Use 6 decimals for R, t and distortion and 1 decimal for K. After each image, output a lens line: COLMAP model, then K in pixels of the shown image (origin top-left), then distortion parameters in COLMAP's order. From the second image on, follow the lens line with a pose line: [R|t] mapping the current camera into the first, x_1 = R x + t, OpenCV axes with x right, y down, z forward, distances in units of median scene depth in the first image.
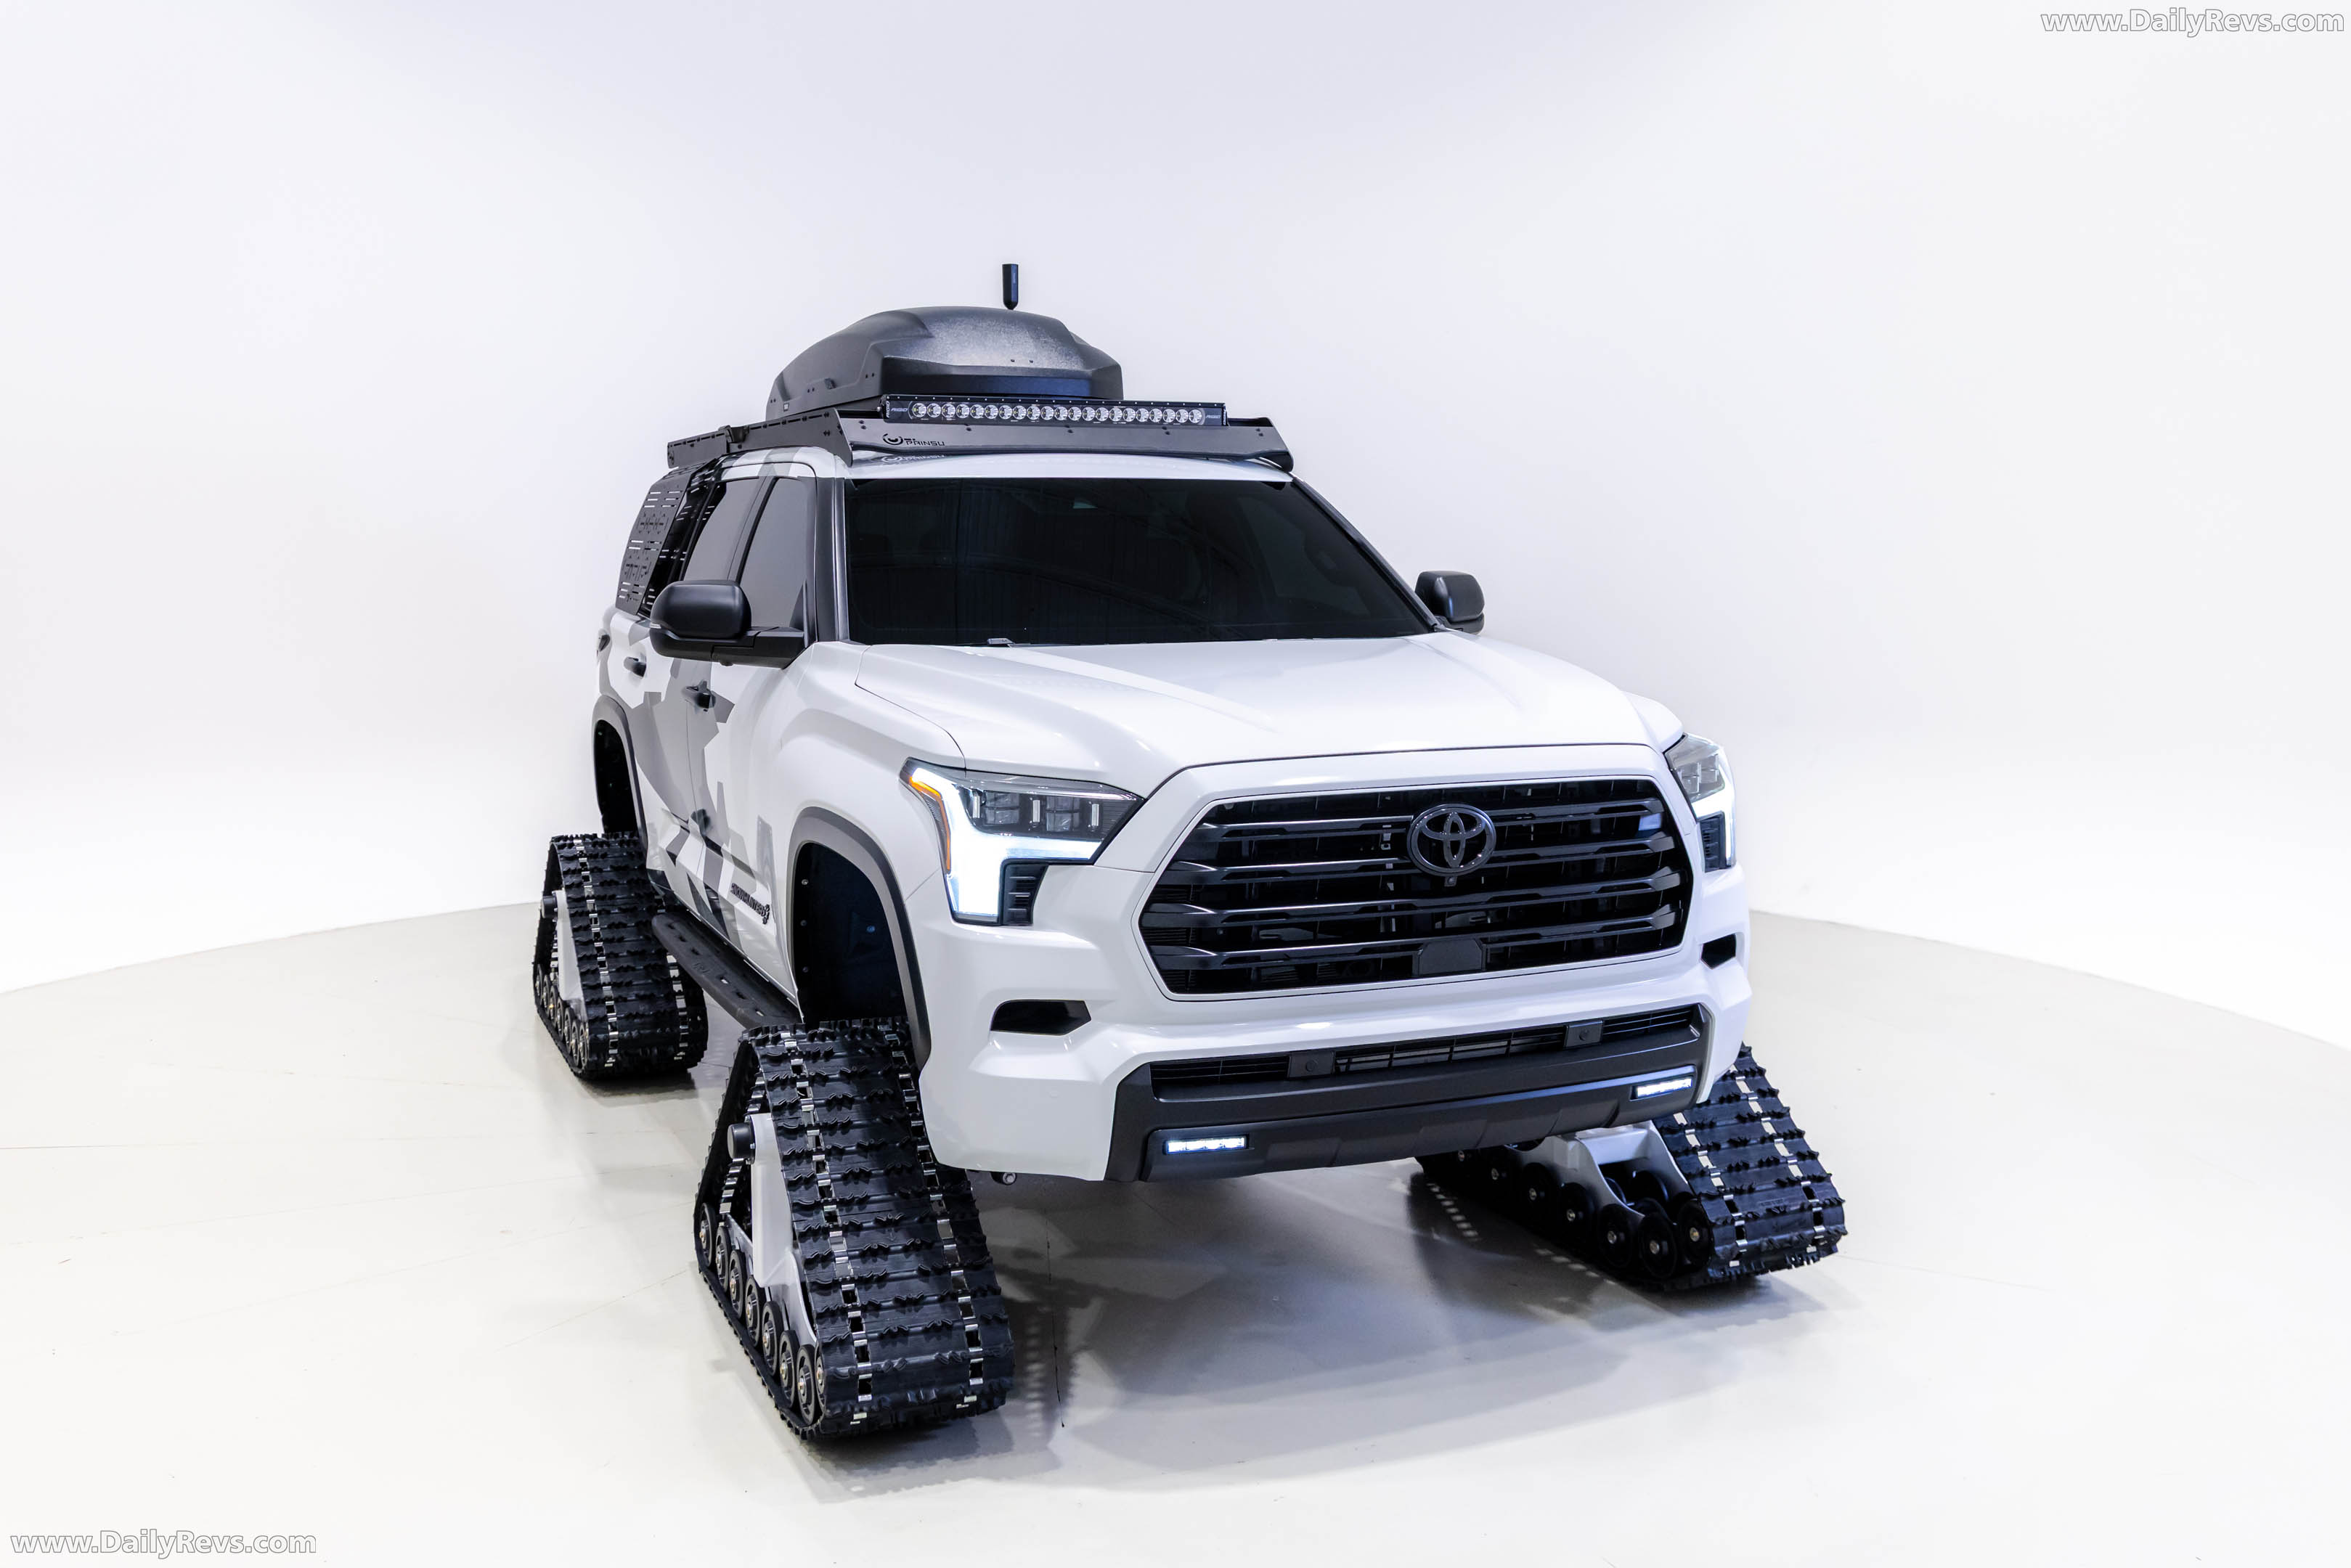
lens RADIAL K [[2173.6, 0, 1060.2], [0, 2173.6, 829.3], [0, 0, 1]] dist [0.050866, -0.019461]
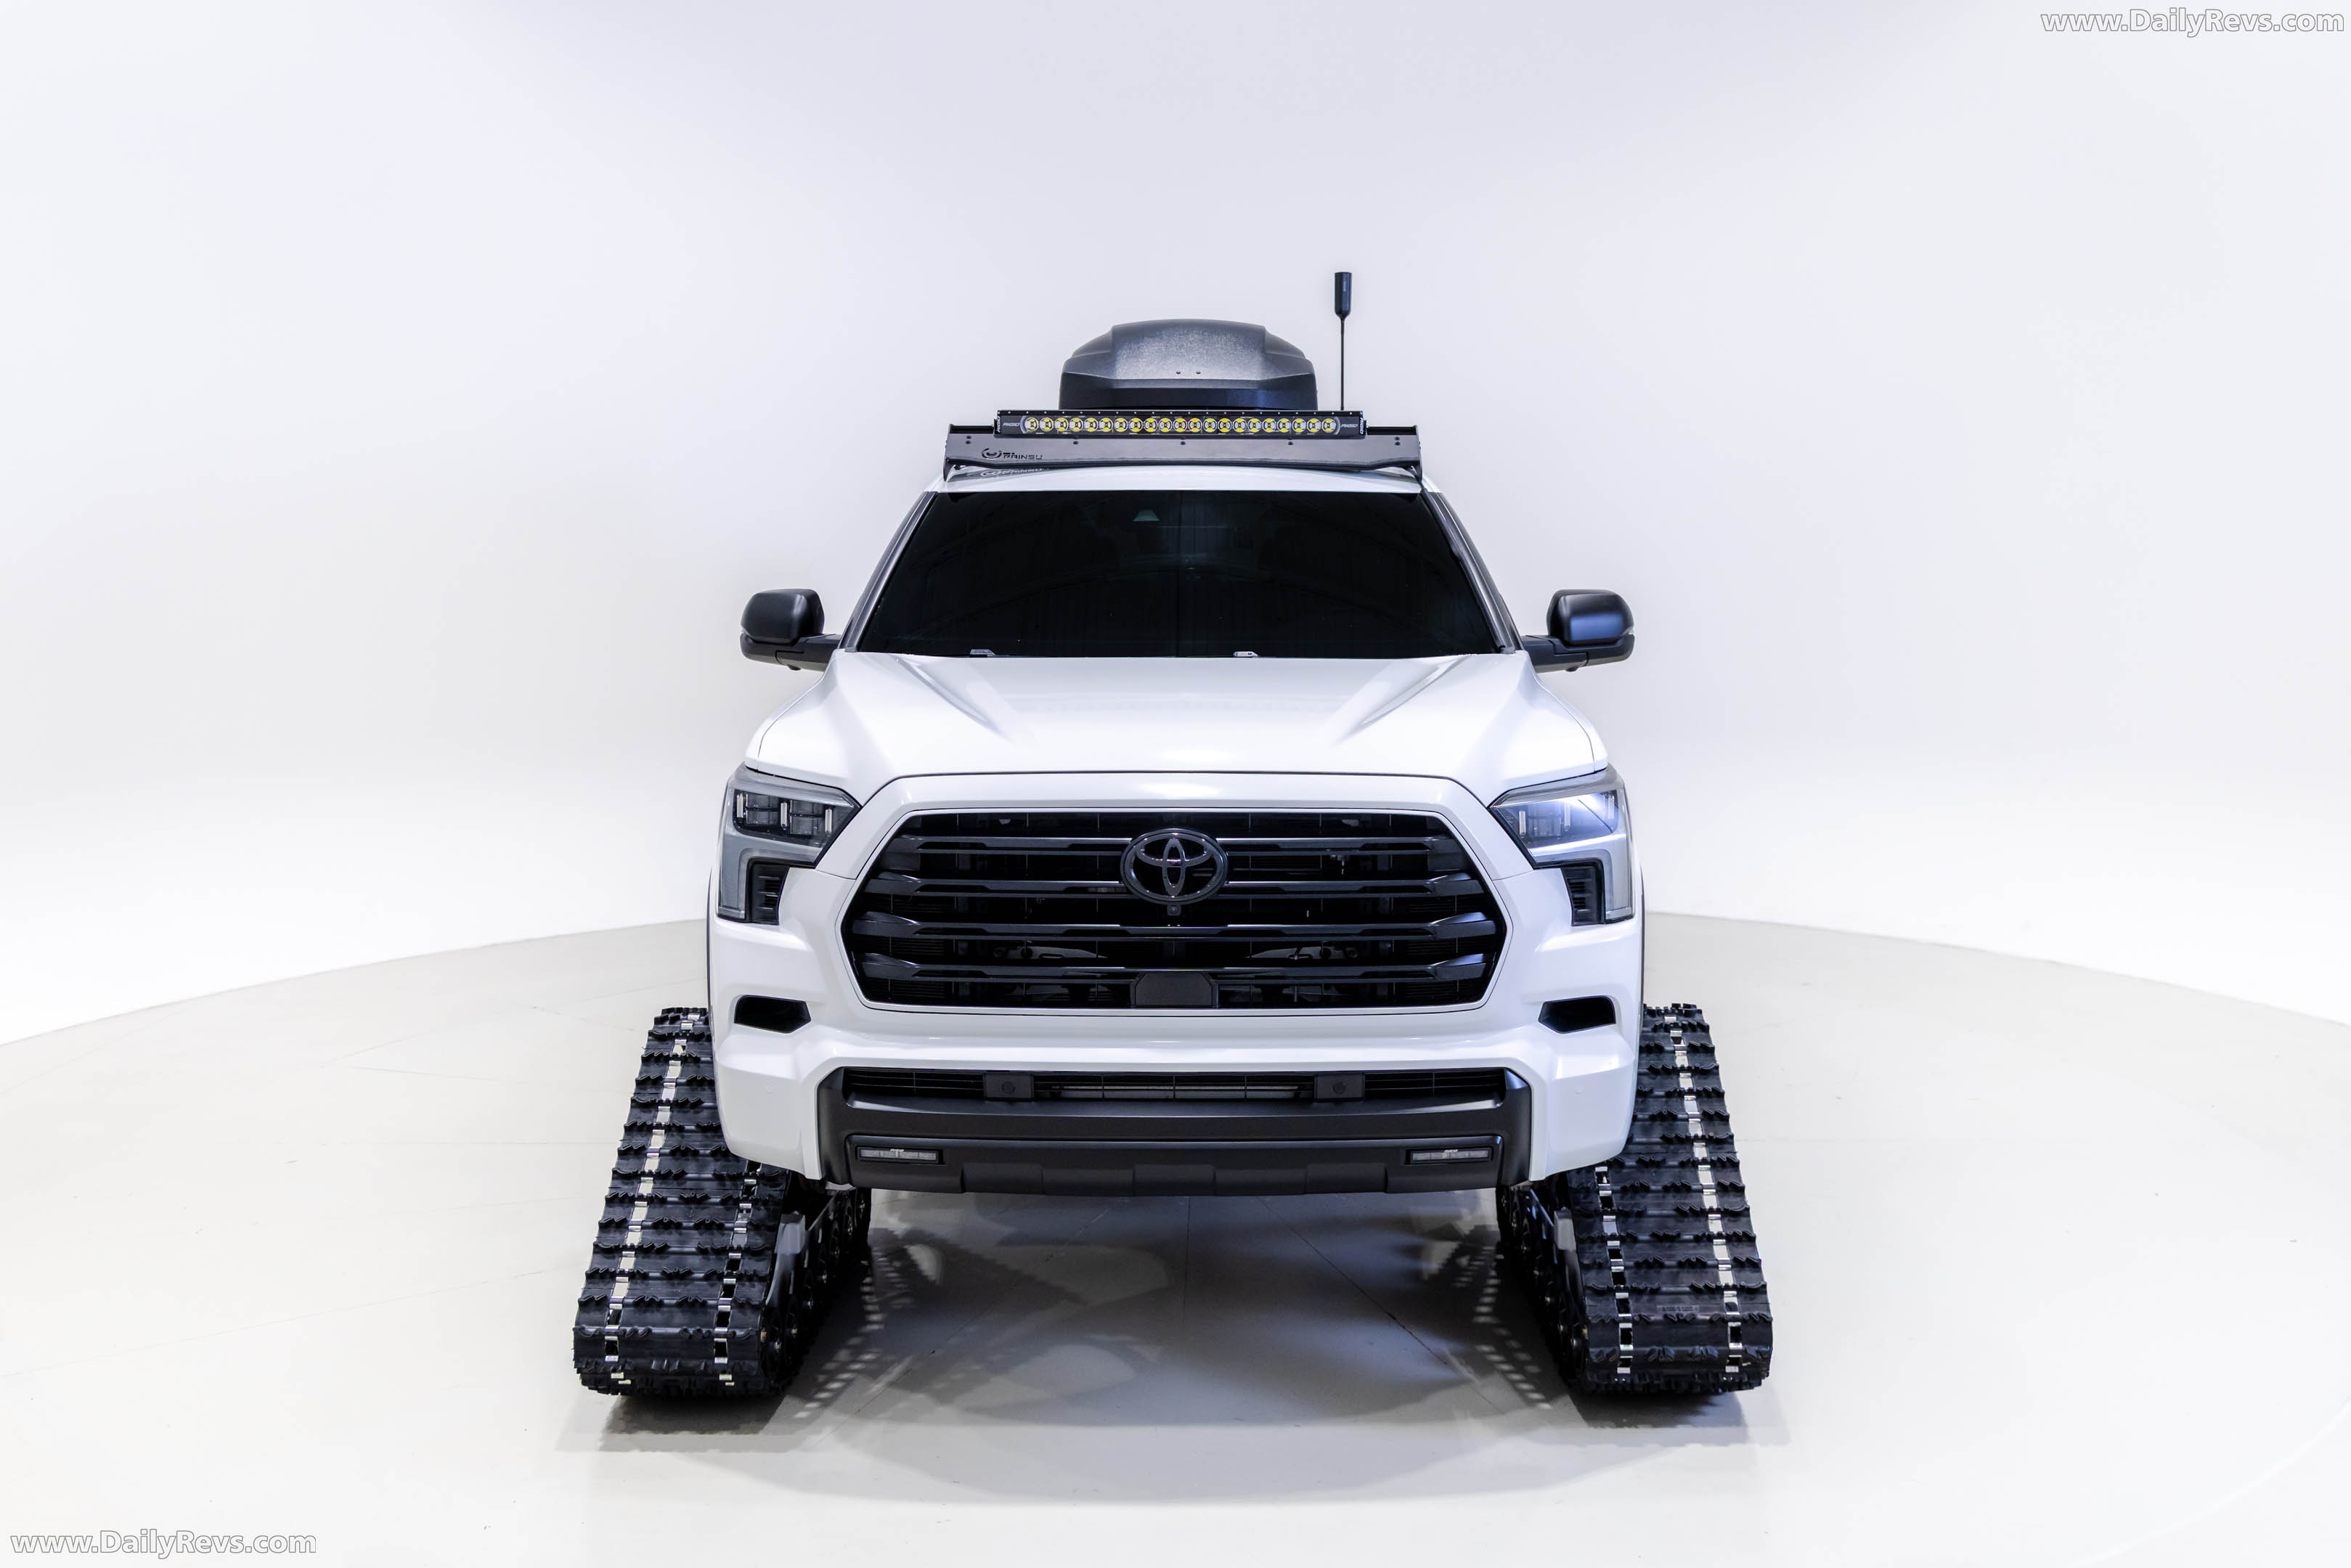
lens RADIAL K [[2183.5, 0, 1055.0], [0, 2183.5, 866.8], [0, 0, 1]] dist [0.074597, 0.000000]
pose [[0.916355, 0.060250, -0.395808, 0.492088], [-0.058222, 0.998156, 0.017146, -0.008001], [0.396112, 0.007332, 0.918173, 0.099535]]
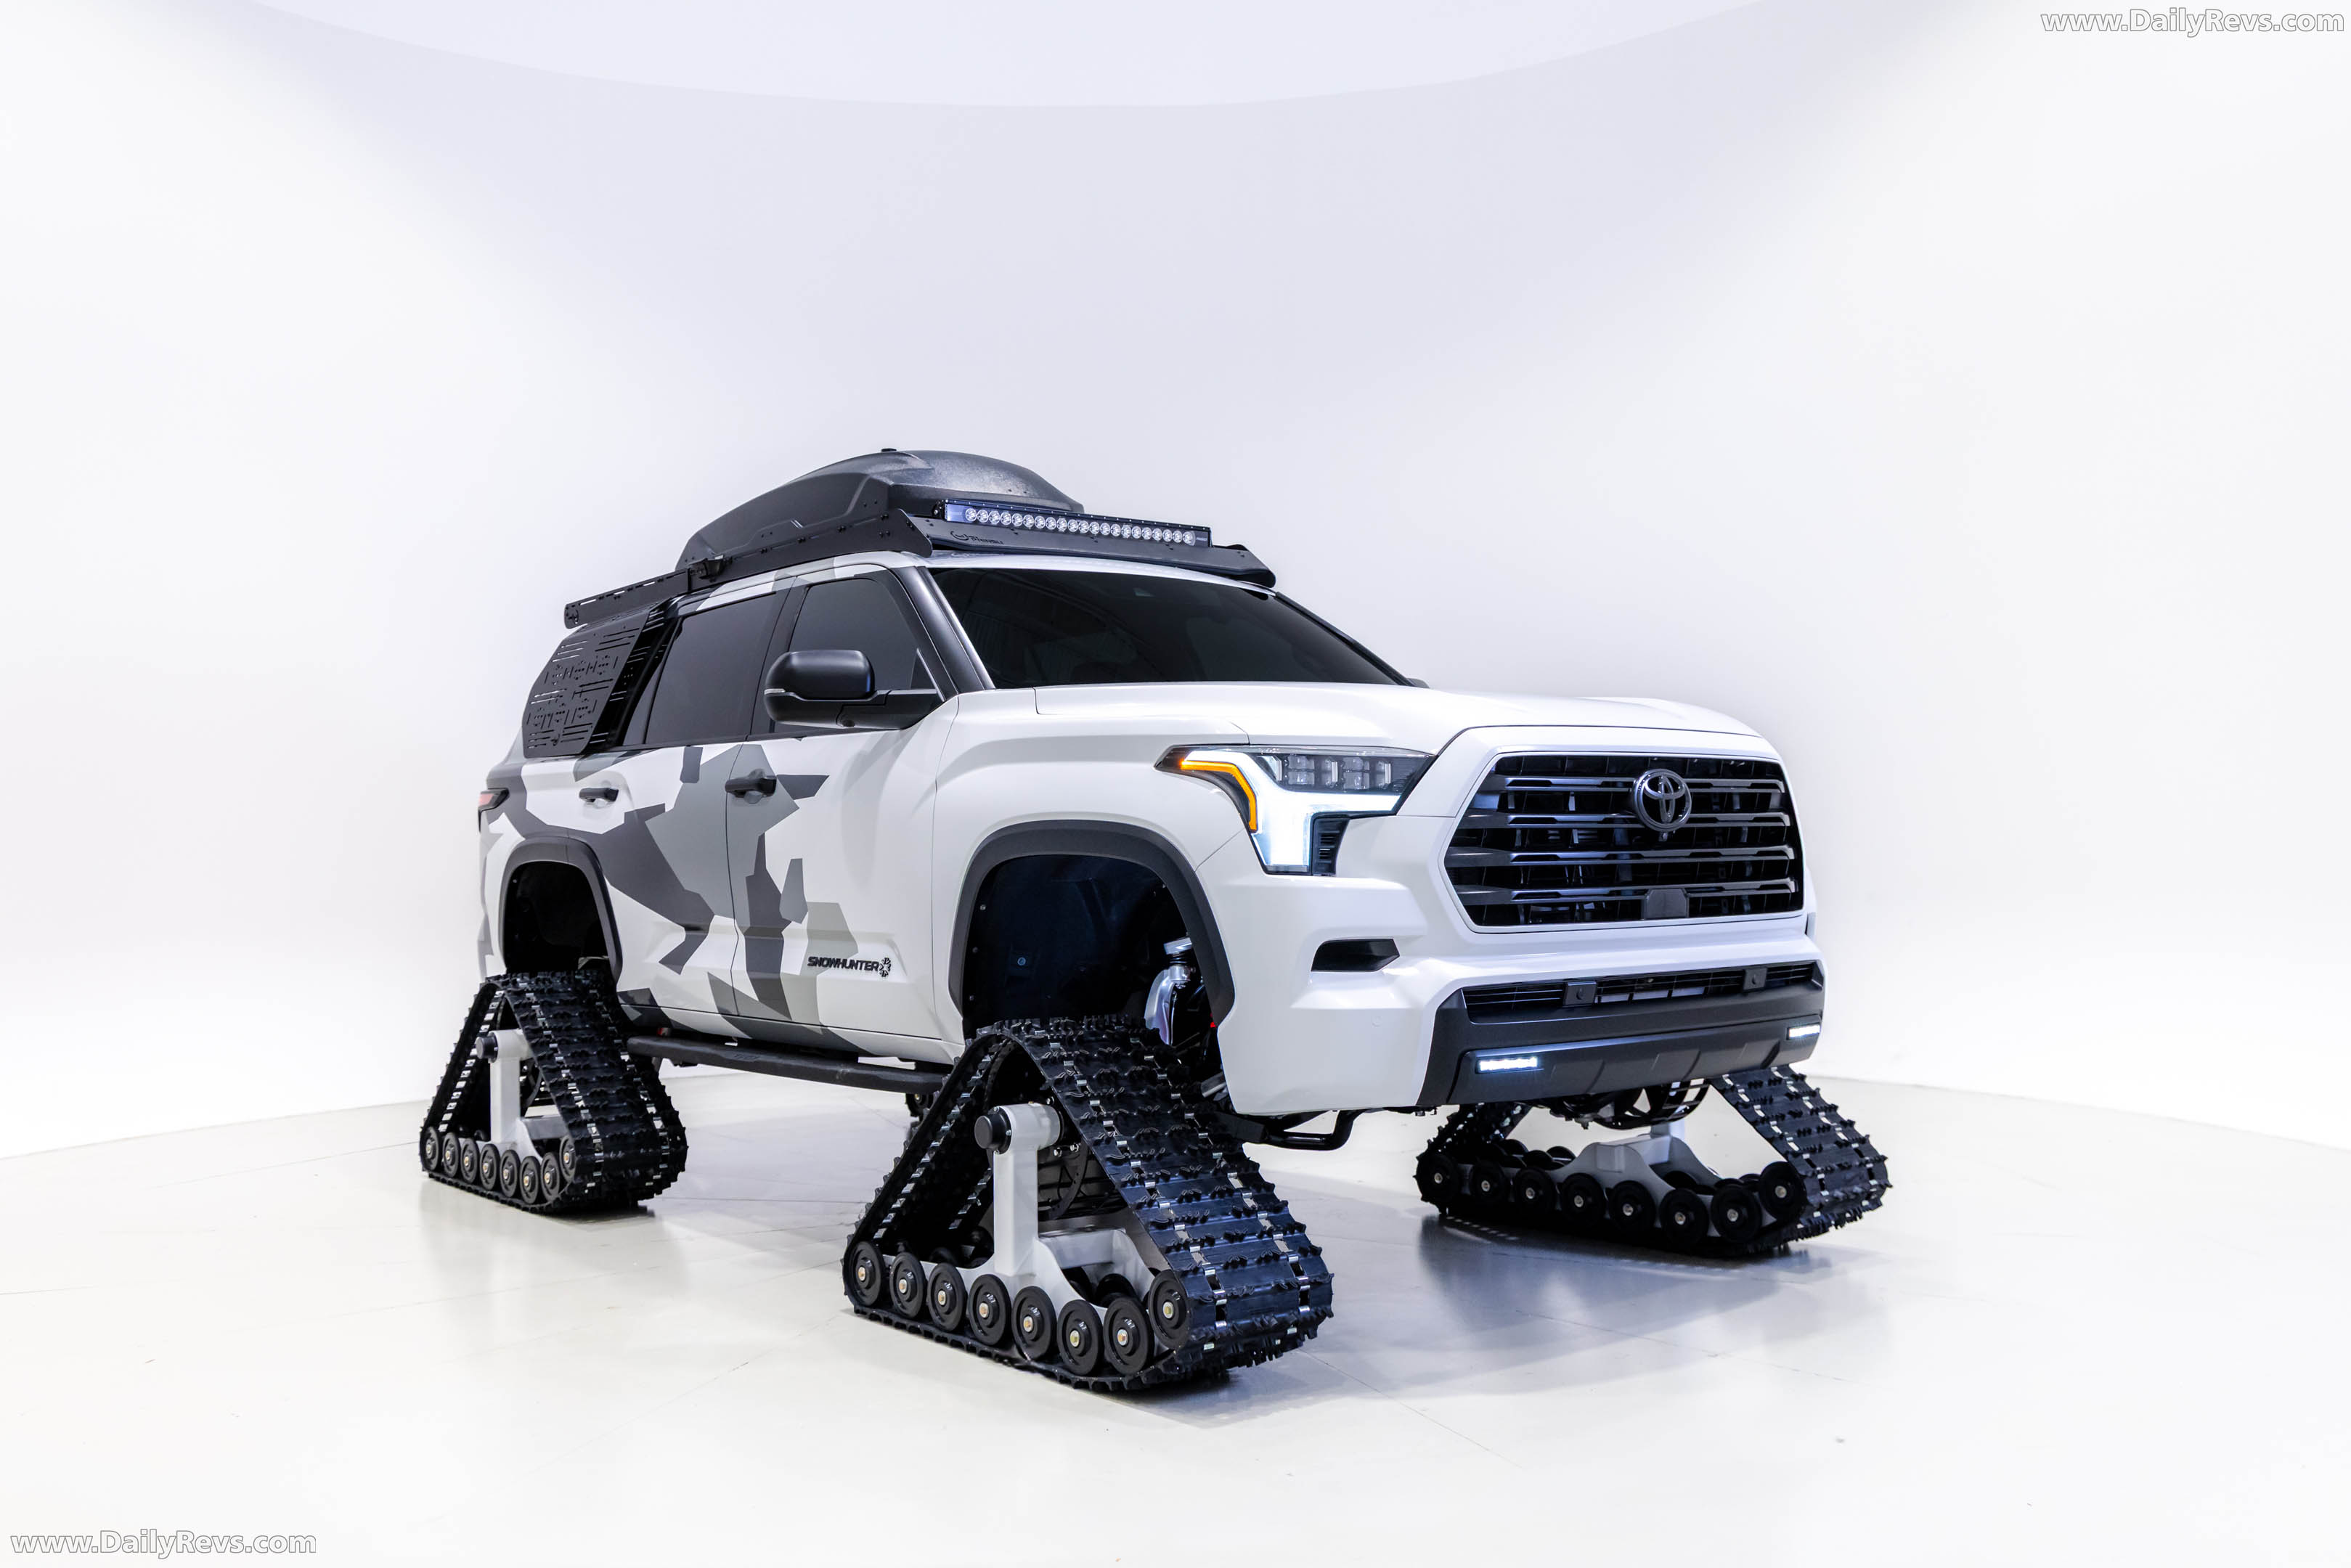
lens RADIAL K [[2173.6, 0, 1095.6], [0, 2173.6, 831.5], [0, 0, 1]] dist [0.050866, -0.019461]
pose [[0.959486, -0.006516, 0.281681, -0.419927], [0.051563, 0.986910, -0.152808, 0.176116], [-0.276998, 0.161142, 0.947262, -0.010258]]
